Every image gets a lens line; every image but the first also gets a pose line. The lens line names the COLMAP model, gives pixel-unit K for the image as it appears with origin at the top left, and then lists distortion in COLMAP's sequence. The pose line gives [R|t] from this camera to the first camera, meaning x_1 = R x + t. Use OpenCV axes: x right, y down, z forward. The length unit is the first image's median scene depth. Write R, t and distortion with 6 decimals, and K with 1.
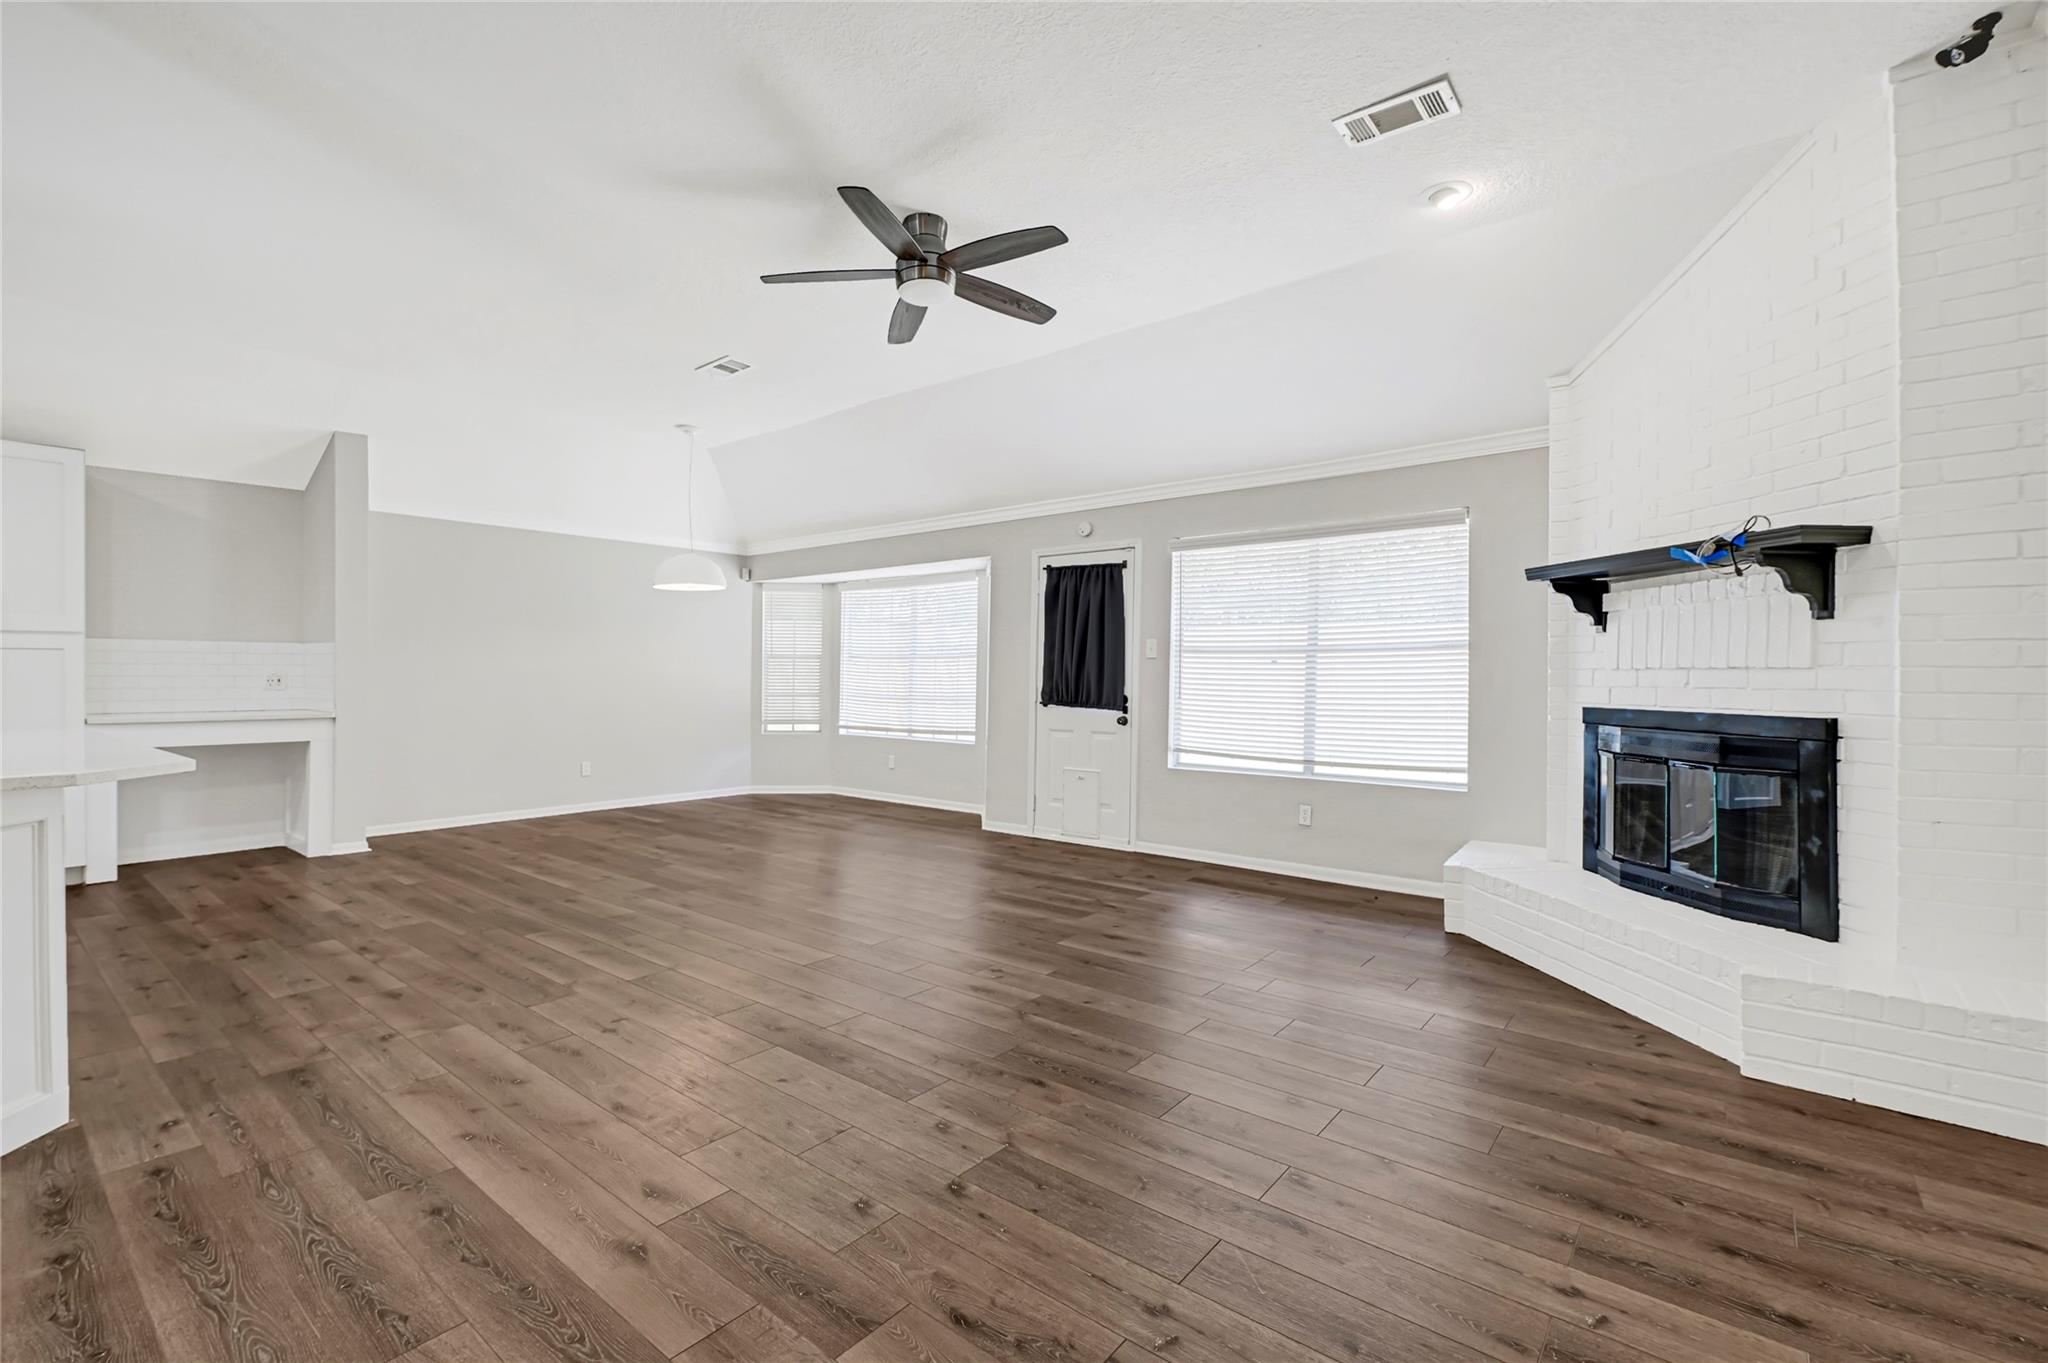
lens RADIAL K [[898.6, 0, 1023.8], [0, 898.6, 672.7], [0, 0, 1]] dist [-0.002458, 0.000428]
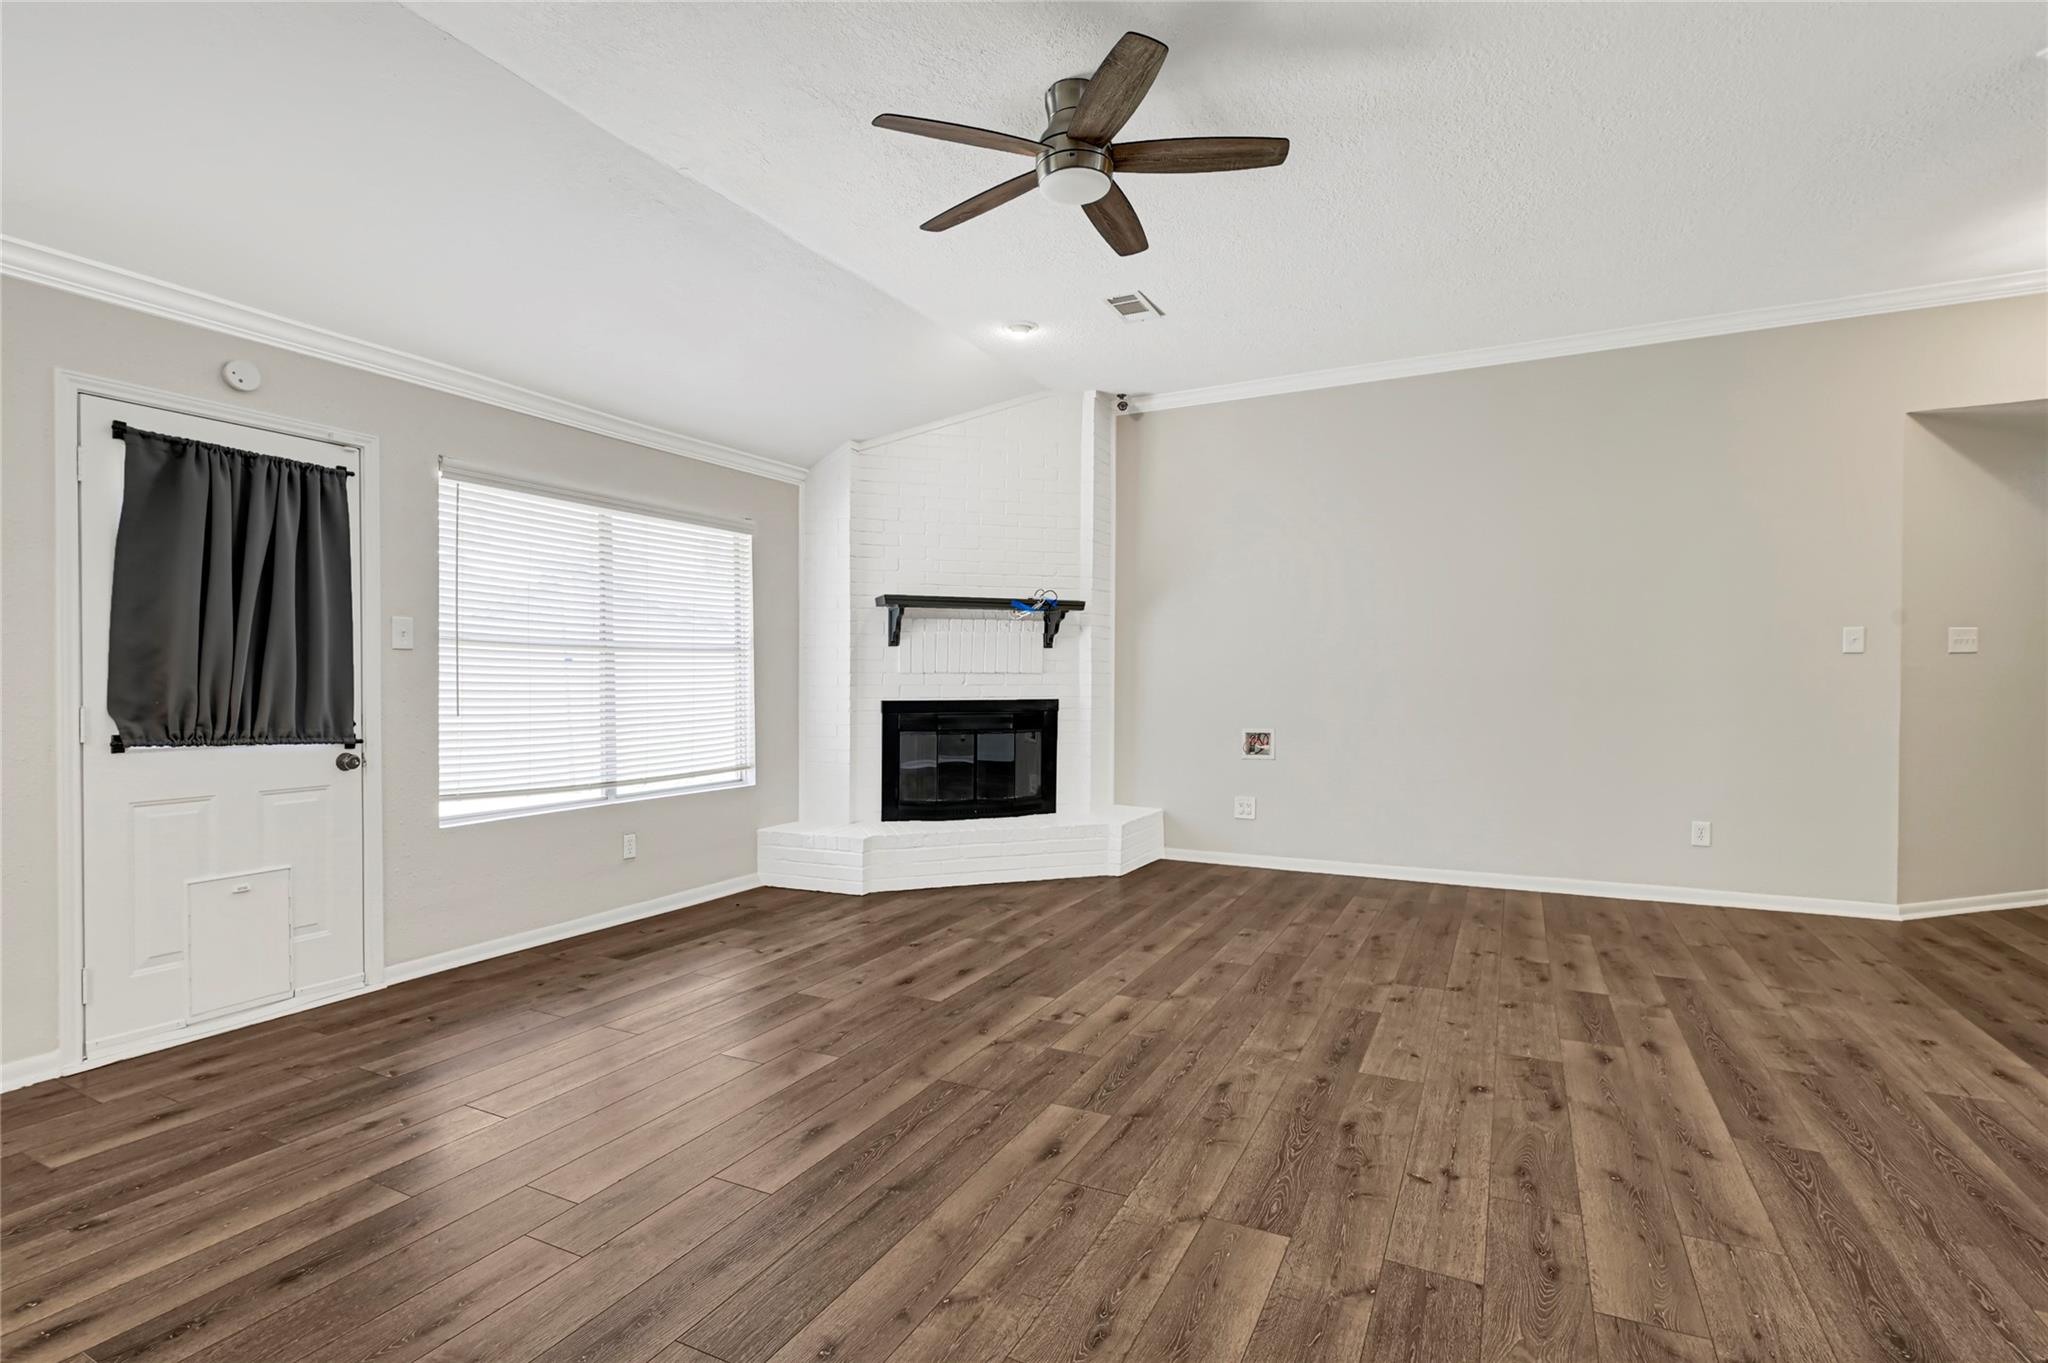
lens RADIAL K [[980.3, 0, 1014.6], [0, 980.3, 693.3], [0, 0, 1]] dist [-0.003440, -0.001812]
pose [[-0.207582, -0.016246, 0.978083, -1.153235], [-0.001225, 0.999866, 0.016348, 0.004105], [-0.978217, 0.002195, -0.207574, 1.510704]]
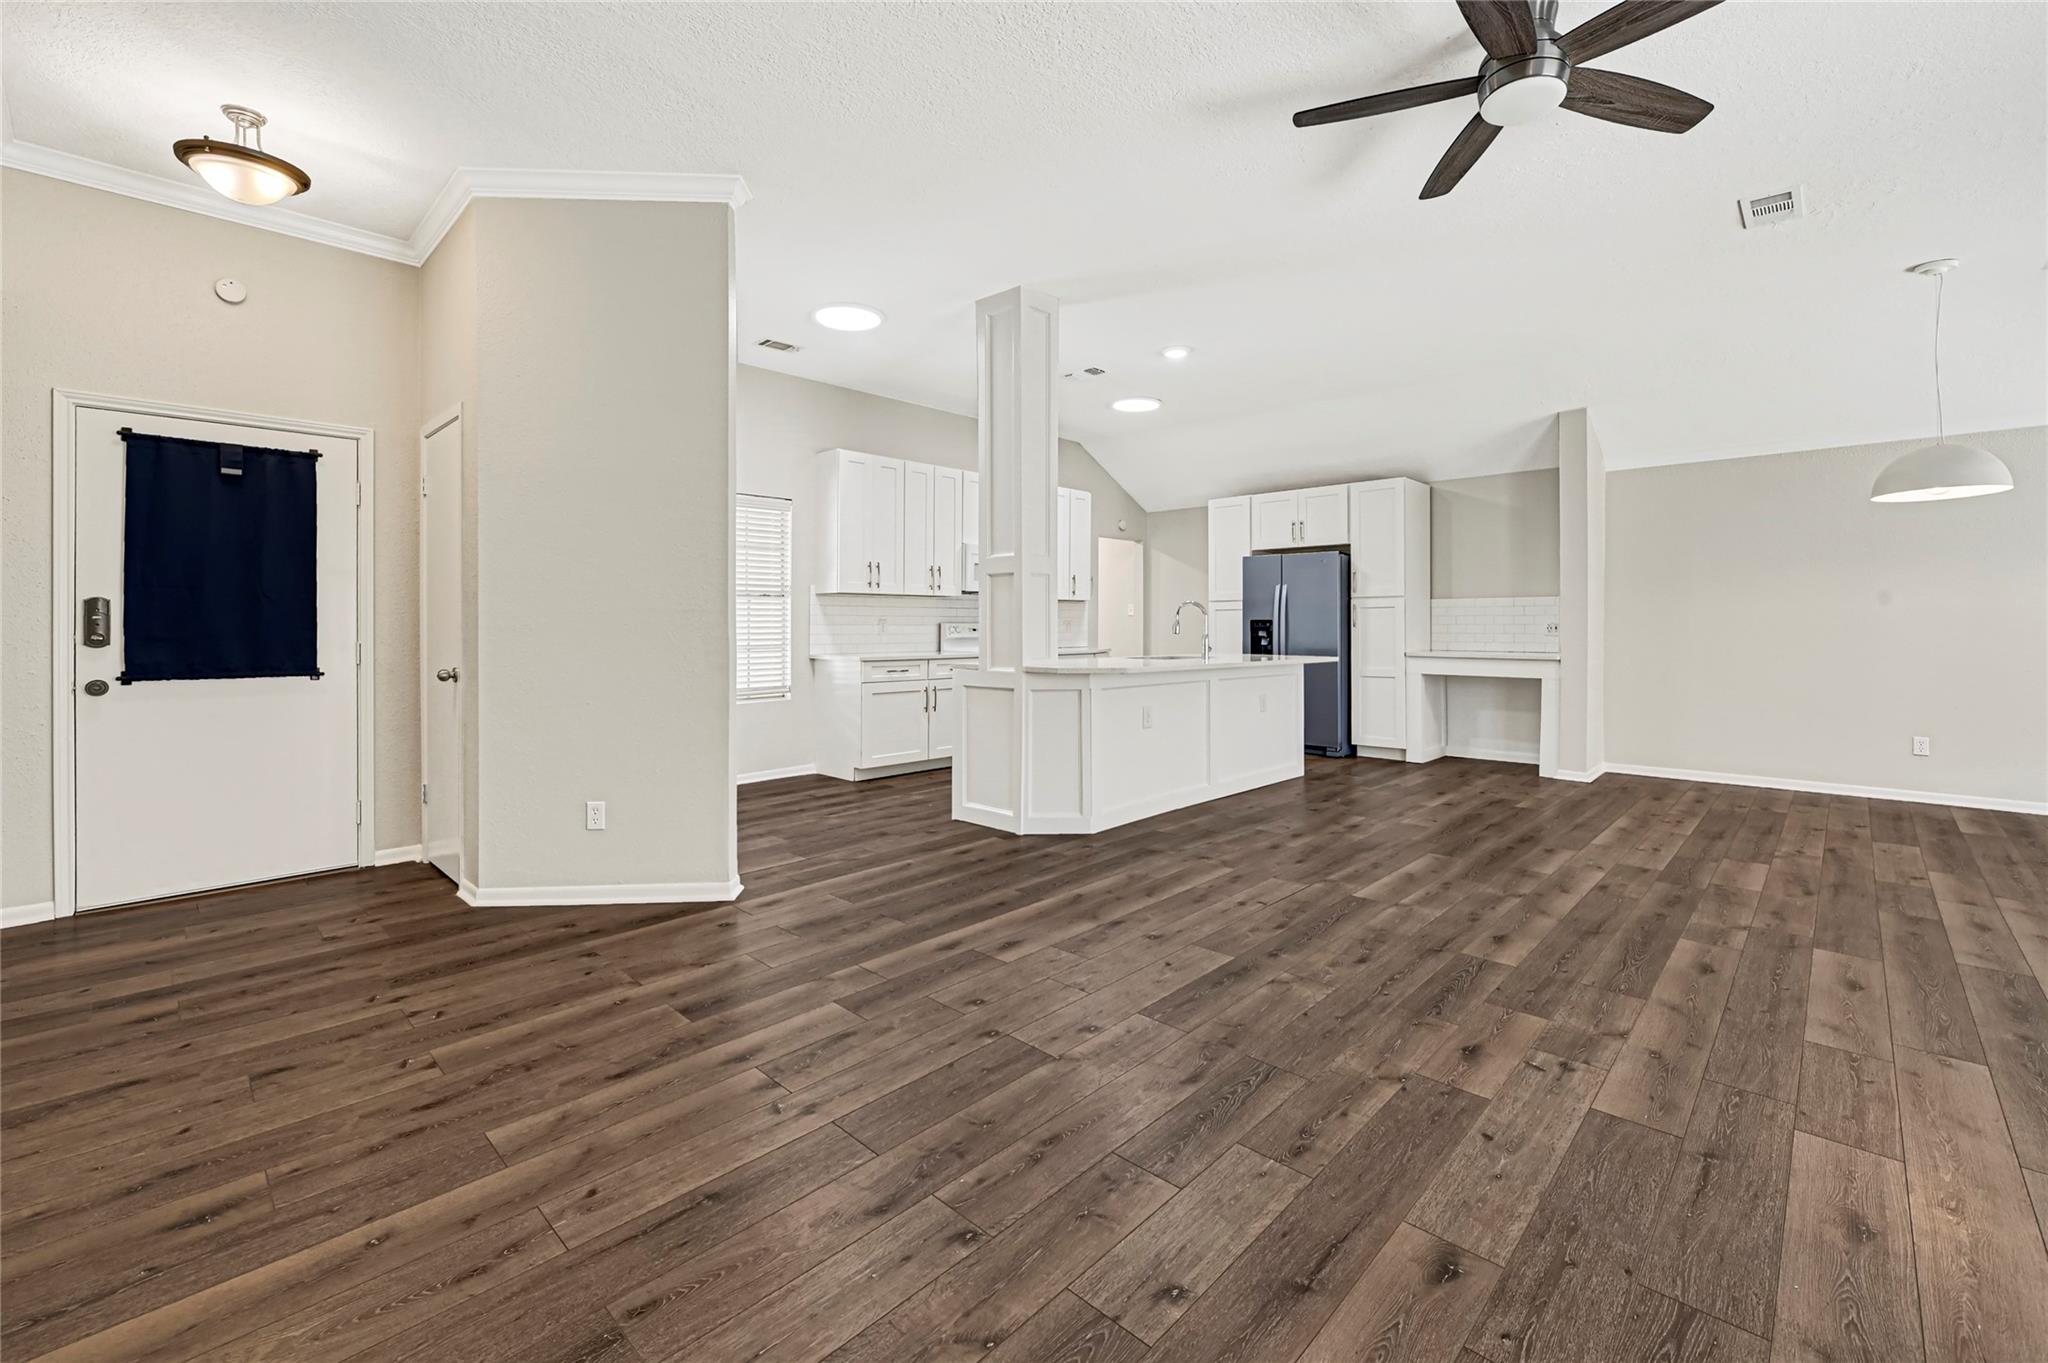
lens RADIAL K [[852.1, 0, 1020.0], [0, 852.1, 626.7], [0, 0, 1]] dist [-0.004555, -0.000109]
pose [[-0.085702, 0.001652, -0.996319, 0.764565], [0.003505, 0.999993, 0.001356, 0.006744], [0.996315, -0.003375, -0.085707, 0.799821]]
